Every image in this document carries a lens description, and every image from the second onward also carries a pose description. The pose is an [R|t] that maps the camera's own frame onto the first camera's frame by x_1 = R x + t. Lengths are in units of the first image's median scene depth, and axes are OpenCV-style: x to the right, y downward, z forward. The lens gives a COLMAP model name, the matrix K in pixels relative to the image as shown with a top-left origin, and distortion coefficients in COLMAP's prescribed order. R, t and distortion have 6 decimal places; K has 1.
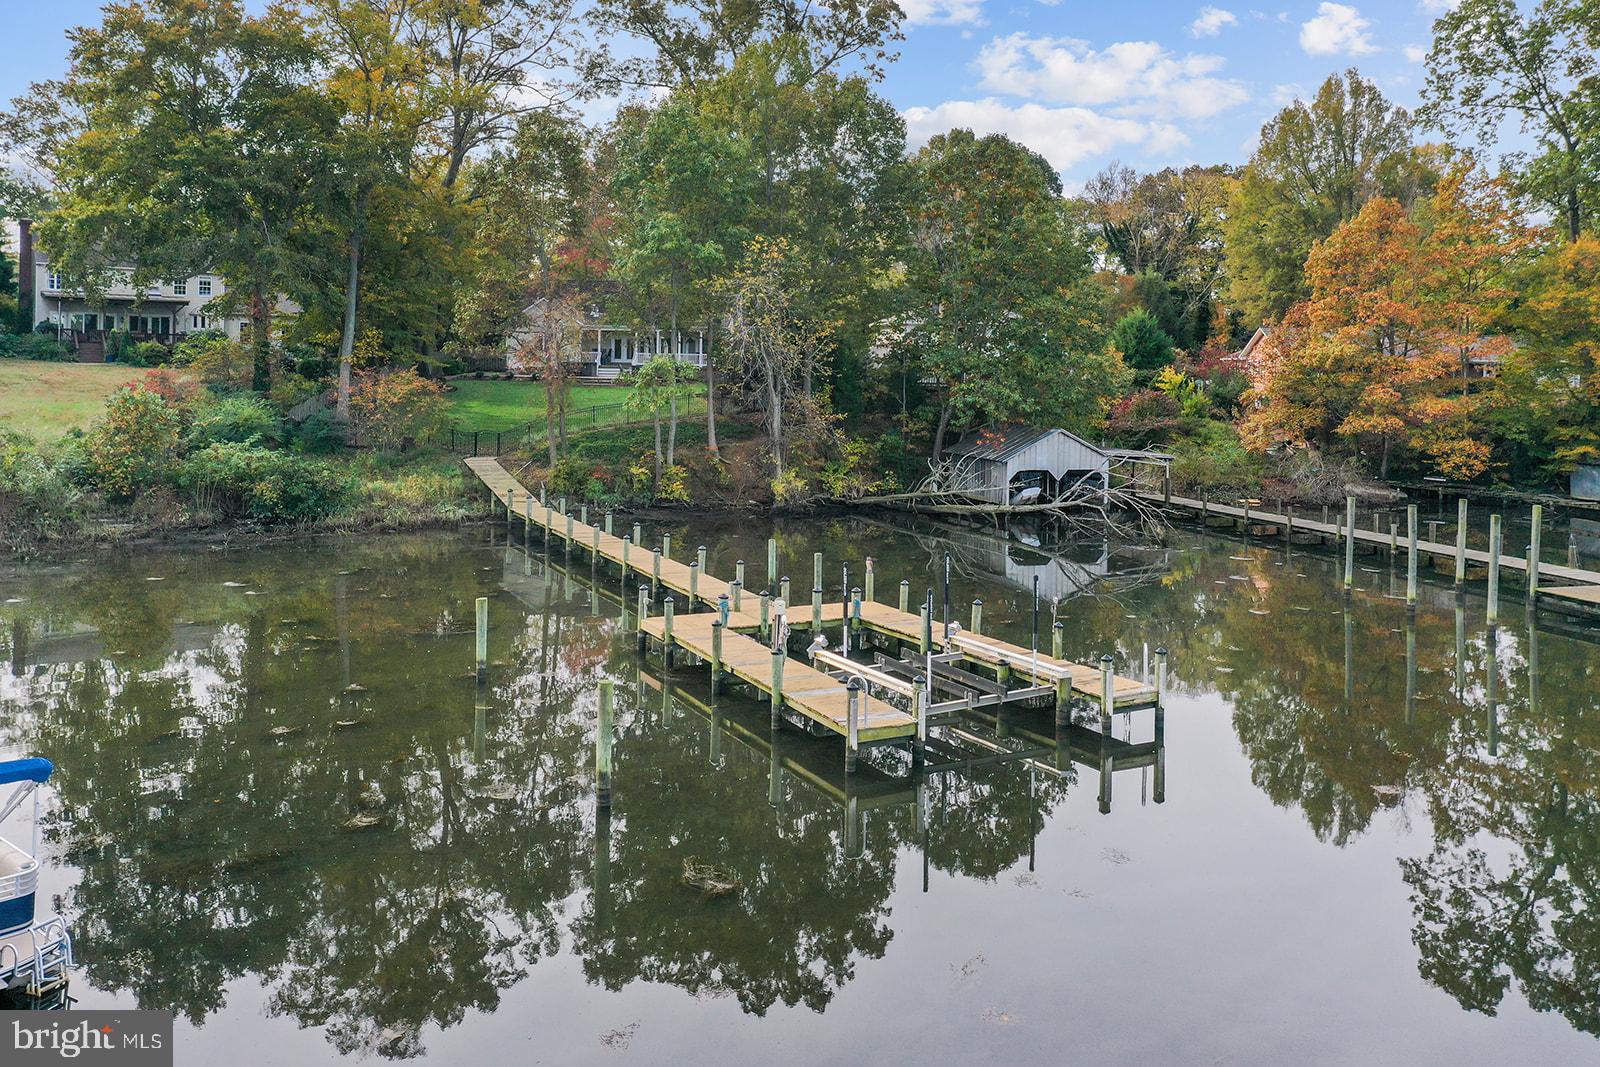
lens RADIAL K [[1277.5, 0, 800.0], [0, 1277.5, 533.5], [0, 0, 1]] dist [0.013621, -0.007418]
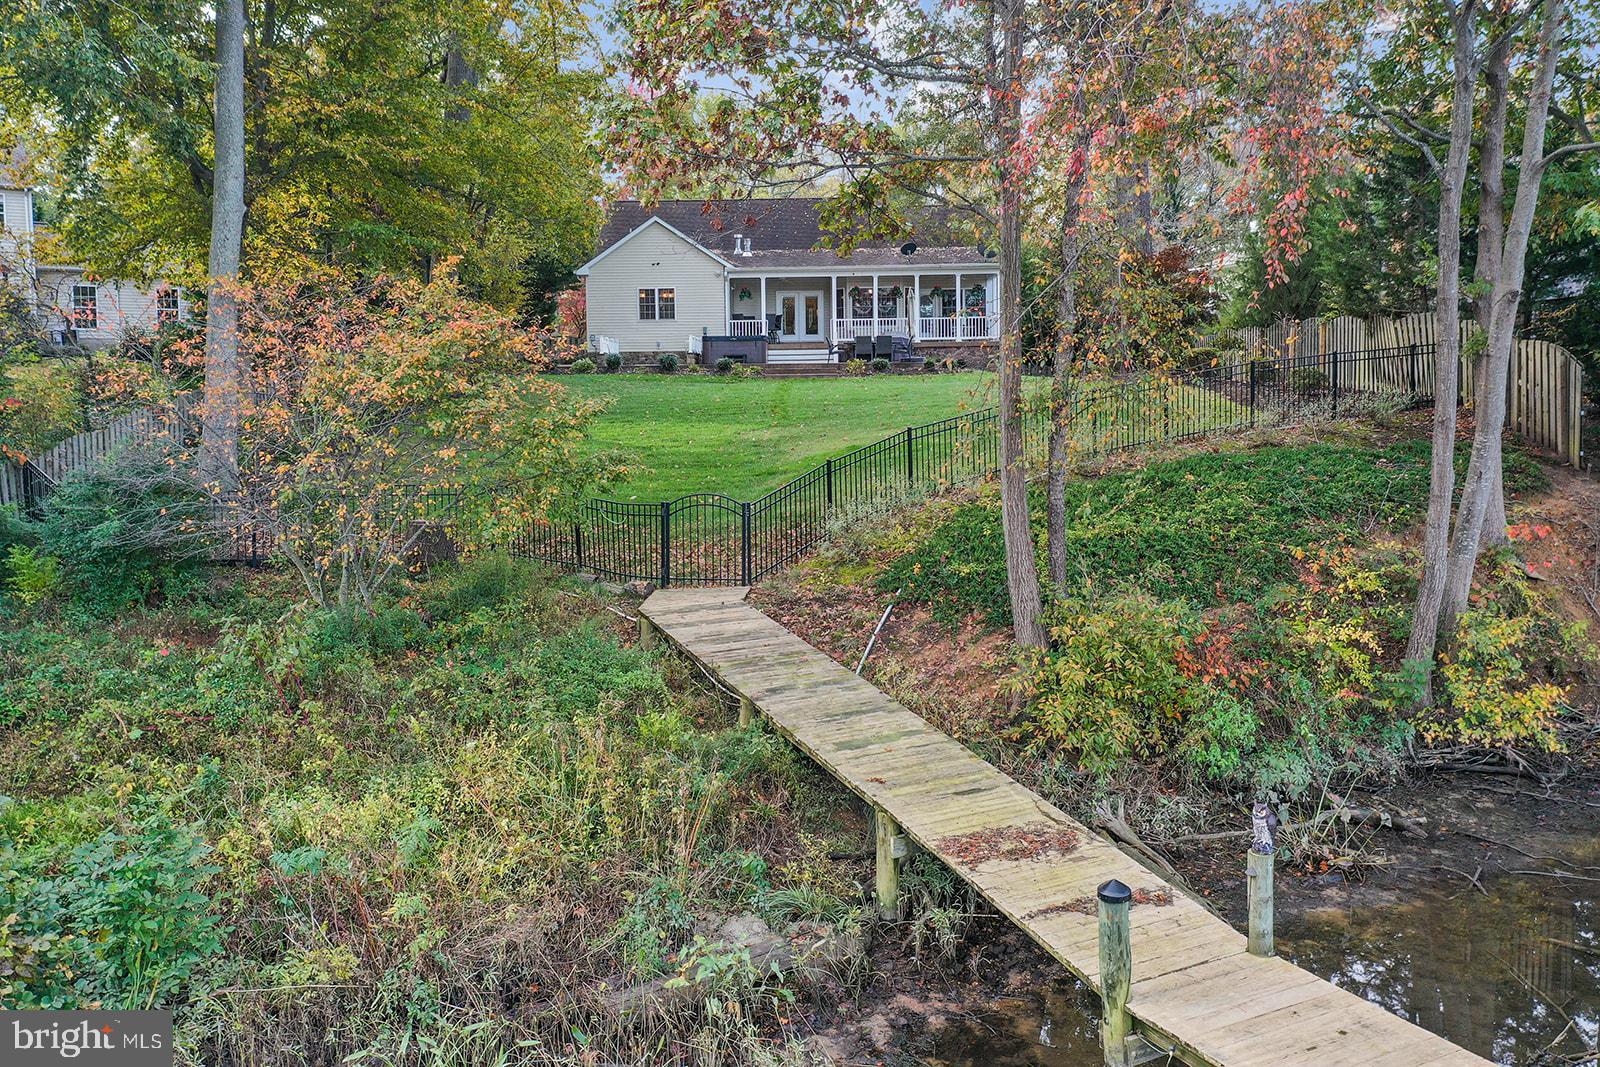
lens RADIAL K [[1277.5, 0, 800.0], [0, 1277.5, 533.5], [0, 0, 1]] dist [0.013621, -0.007418]
pose [[0.999097, -0.035351, 0.023563, -0.241222], [0.035575, 0.999325, -0.009143, -0.071491], [-0.023224, 0.009973, 0.999681, 0.747573]]
